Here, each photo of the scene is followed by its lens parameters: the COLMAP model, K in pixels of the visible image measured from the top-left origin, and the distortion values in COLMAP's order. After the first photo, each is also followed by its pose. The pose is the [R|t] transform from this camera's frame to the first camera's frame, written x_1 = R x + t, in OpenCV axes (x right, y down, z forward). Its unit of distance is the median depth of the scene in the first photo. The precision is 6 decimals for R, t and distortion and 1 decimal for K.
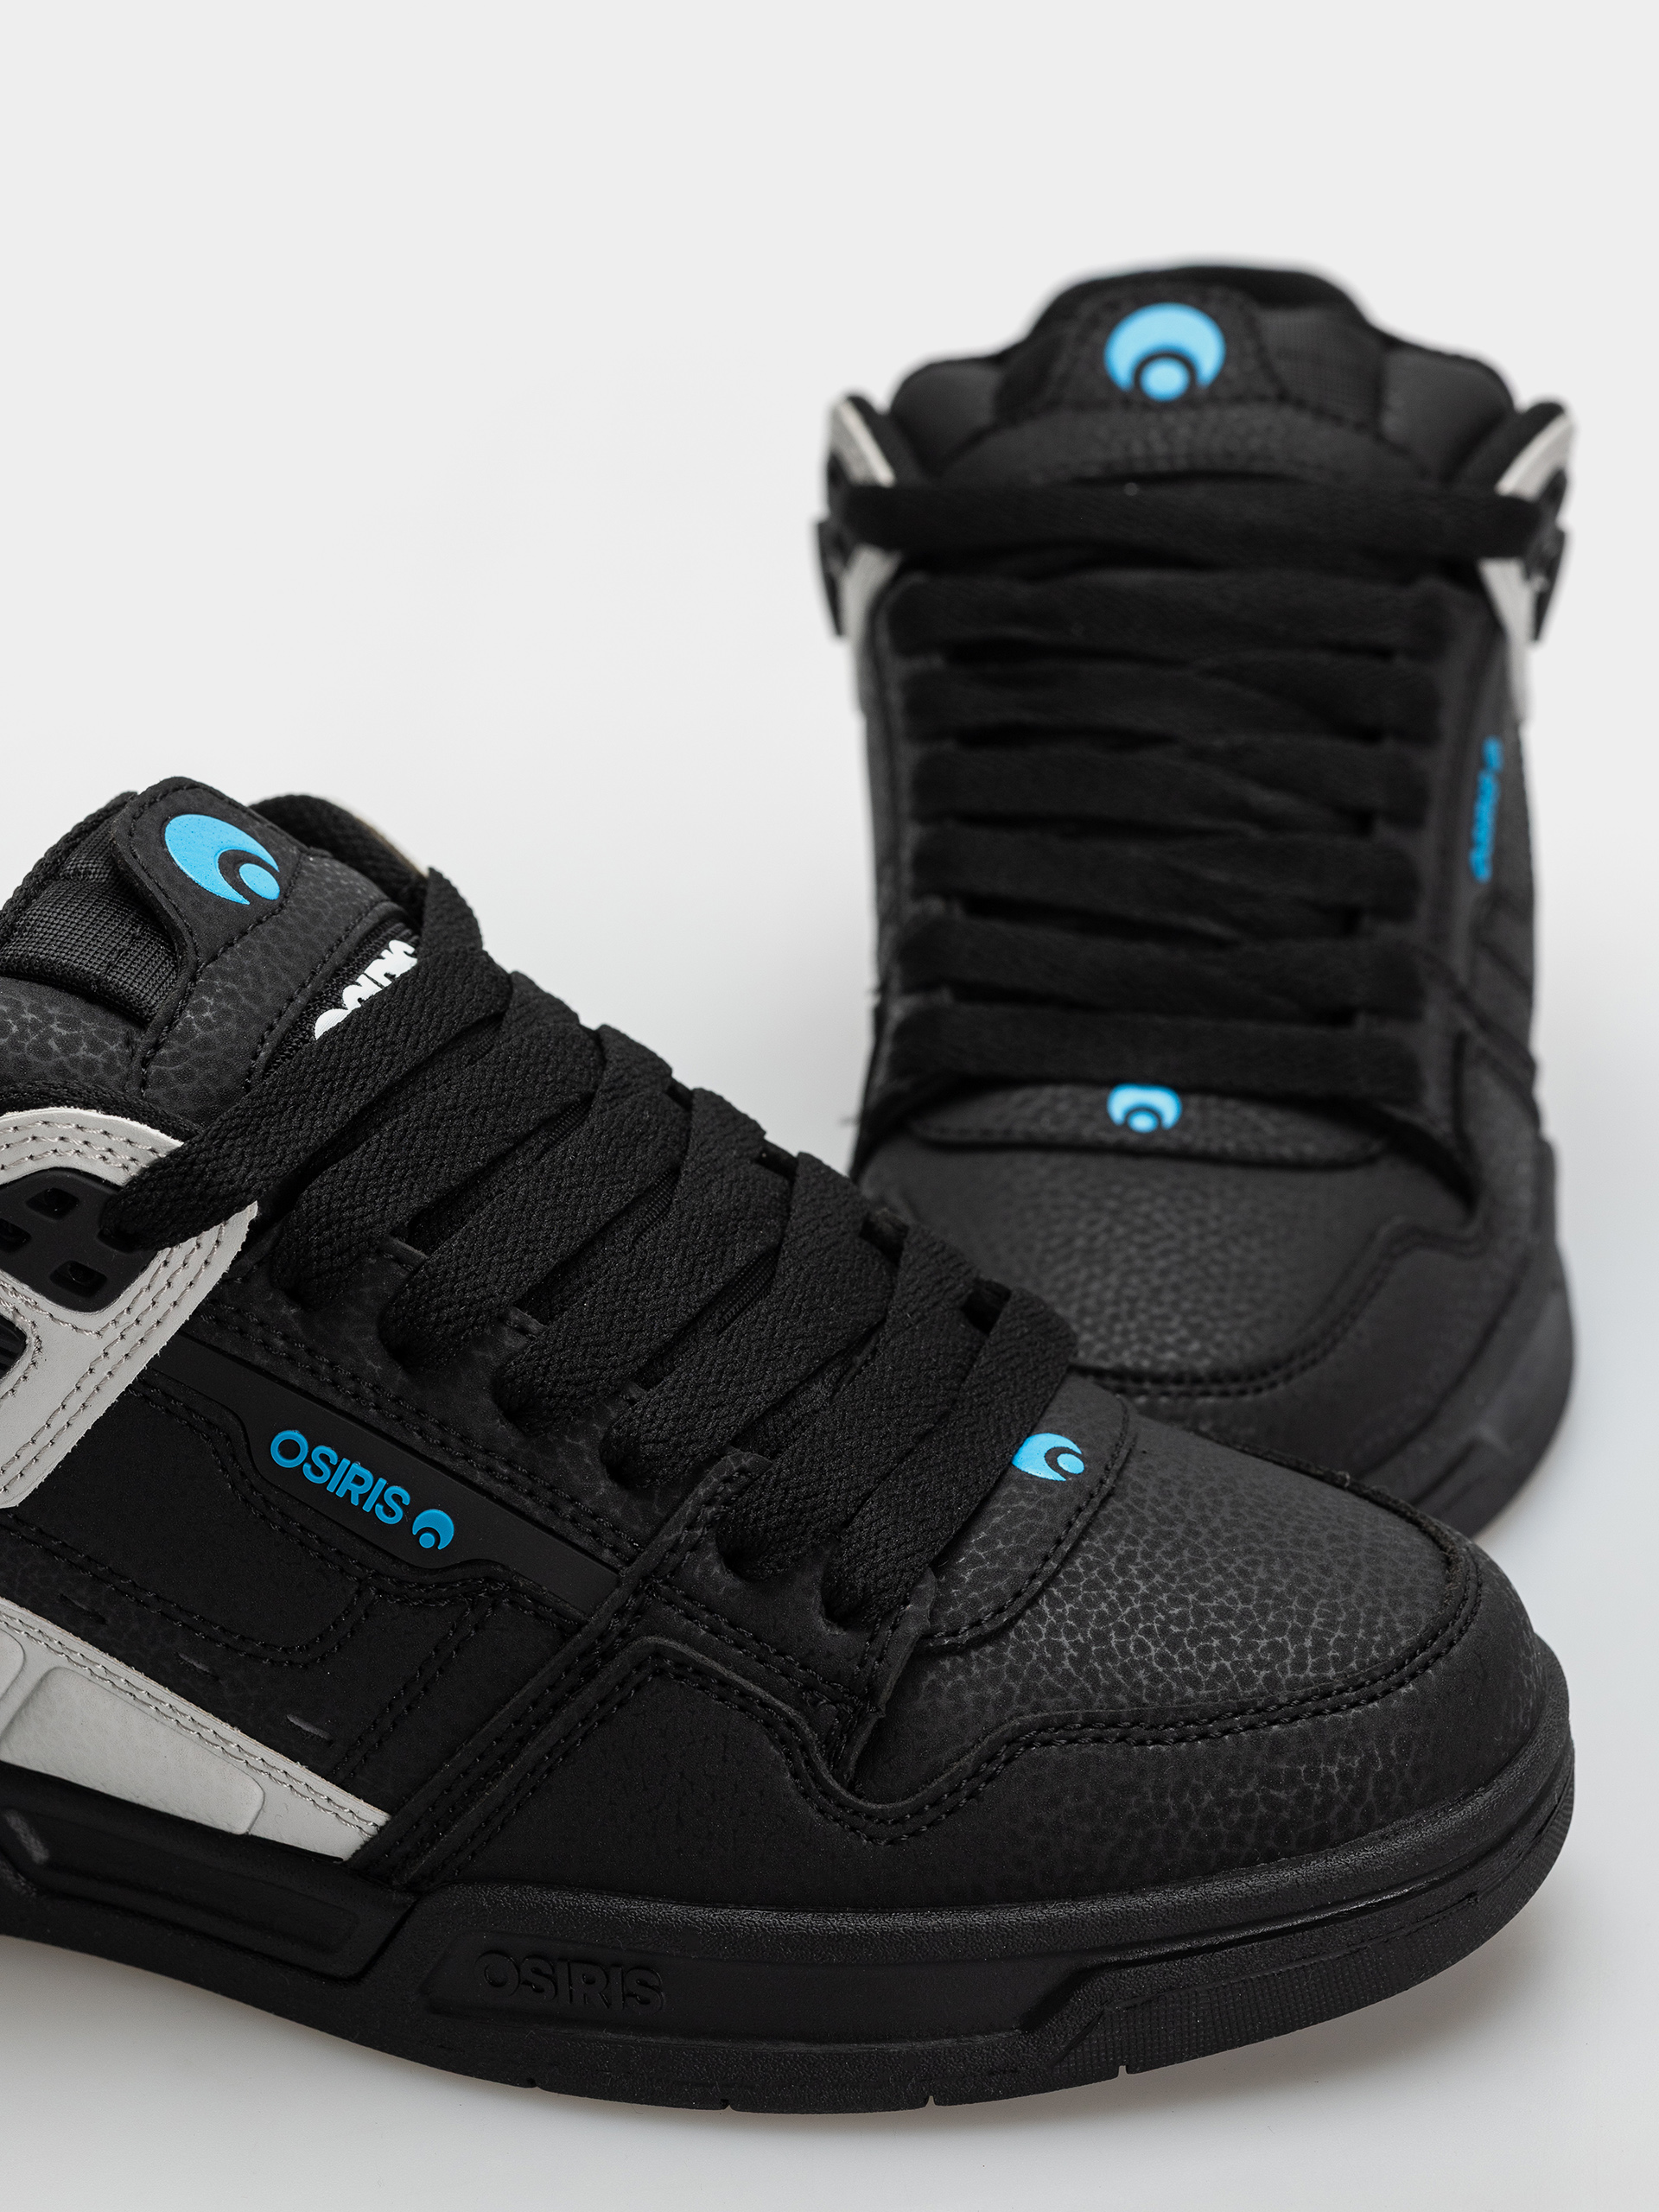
lens RADIAL K [[6608.2, 0, 829.5], [0, 6608.2, 1106.0], [0, 0, 1]] dist [0.161925, -1.070053]
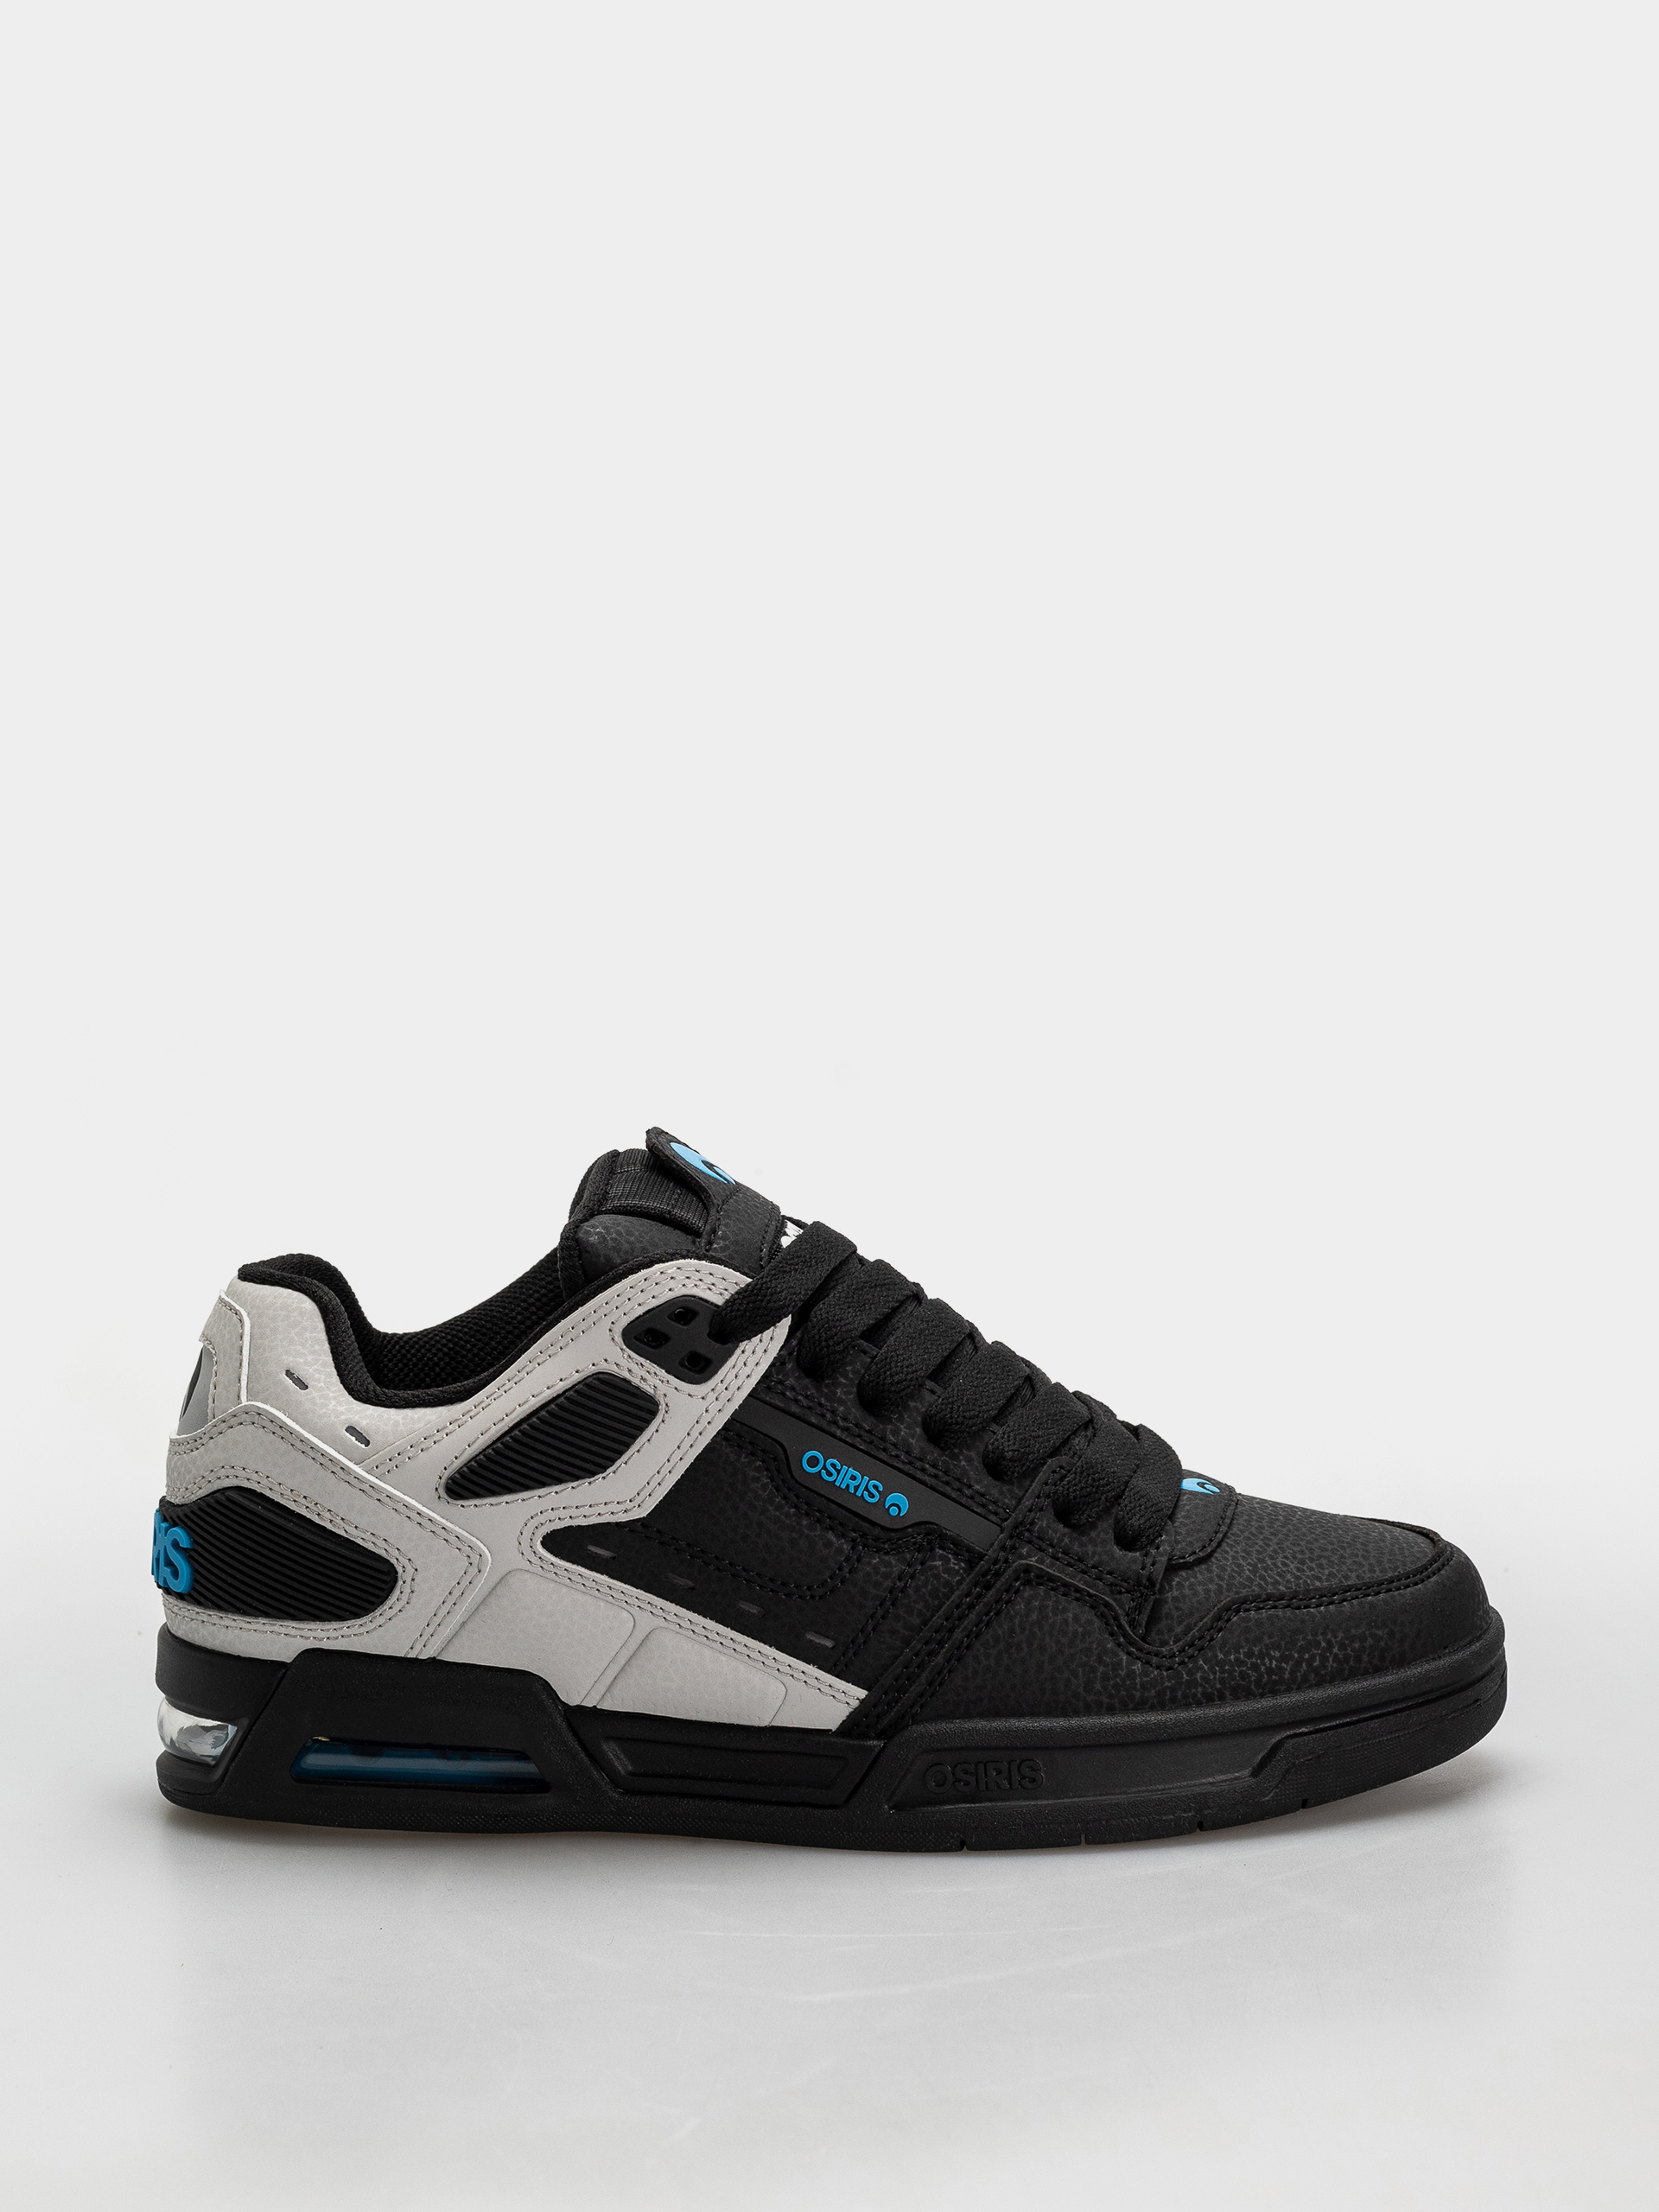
lens RADIAL K [[6608.2, 0, 829.5], [0, 6608.2, 1106.0], [0, 0, 1]] dist [0.161925, -1.070053]
pose [[0.970118, -0.033668, 0.240285, -0.487322], [0.096782, 0.961827, -0.255974, 0.403376], [-0.222495, 0.271581, 0.936344, -0.640448]]
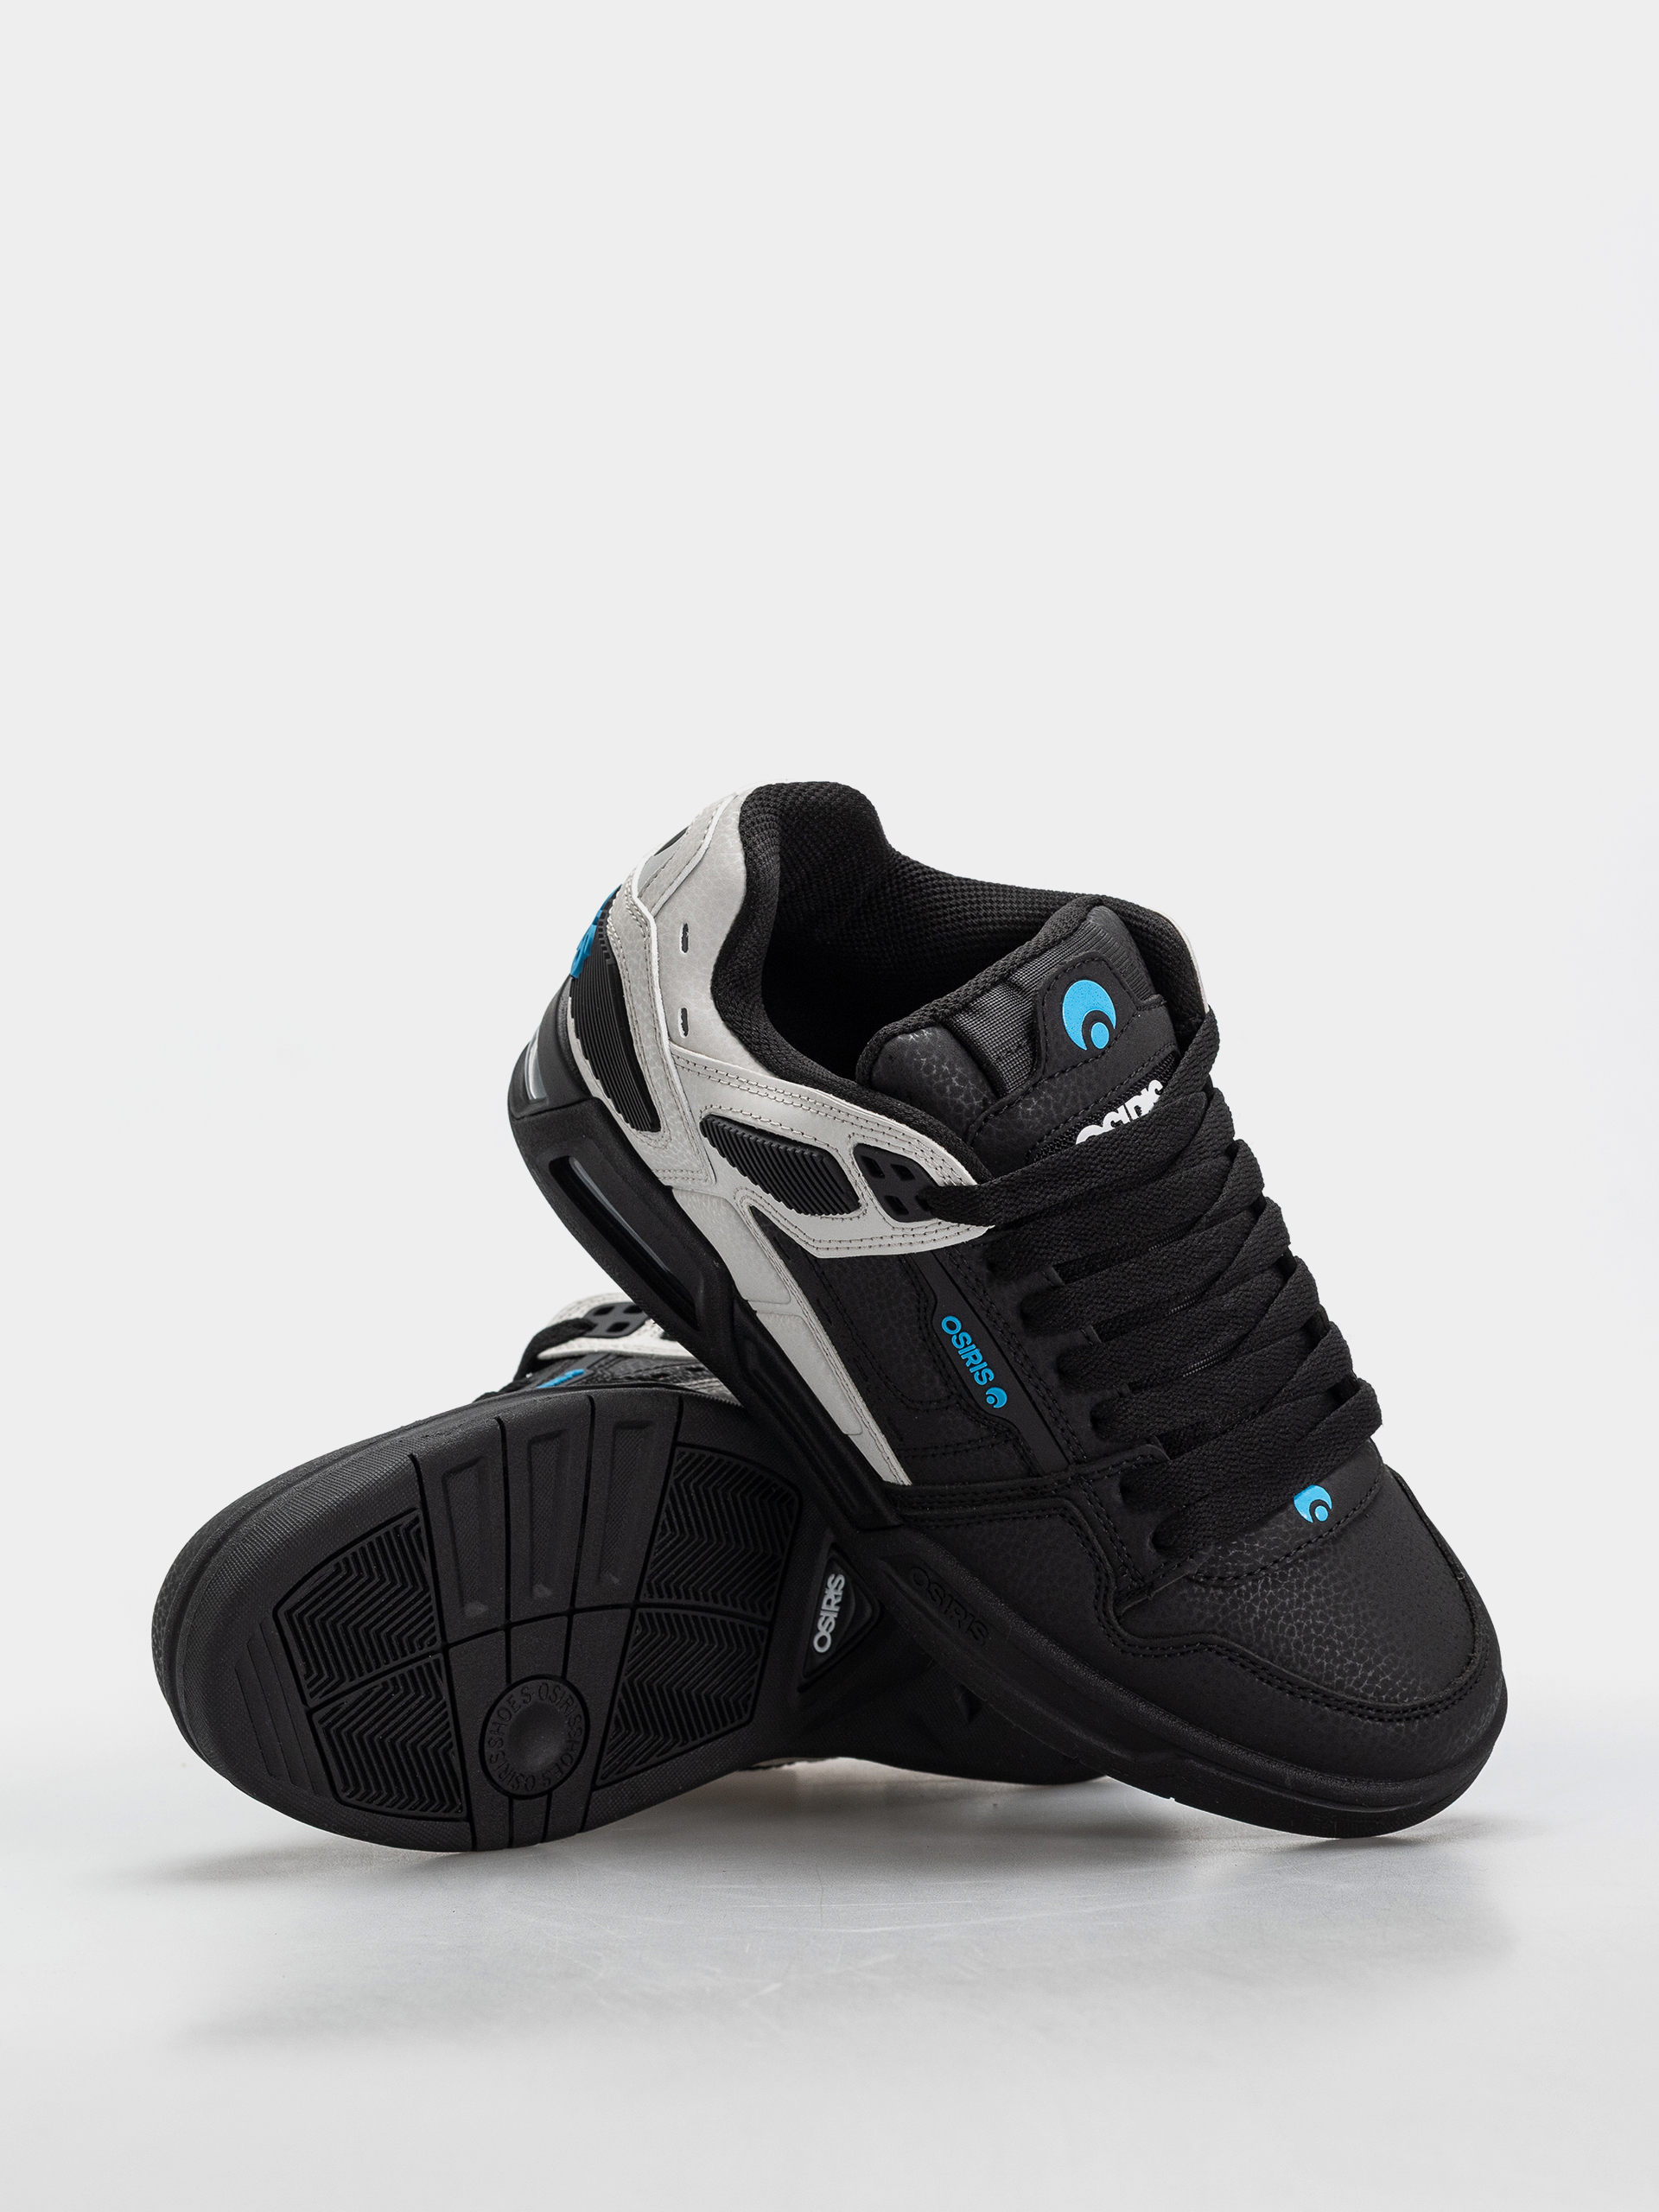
lens RADIAL K [[6608.2, 0, 829.5], [0, 6608.2, 1106.0], [0, 0, 1]] dist [0.161925, -1.070053]
pose [[0.849730, 0.524883, -0.049559, -0.050256], [-0.474024, 0.801762, 0.363977, -0.668149], [0.230780, -0.285790, 0.930088, -0.747325]]
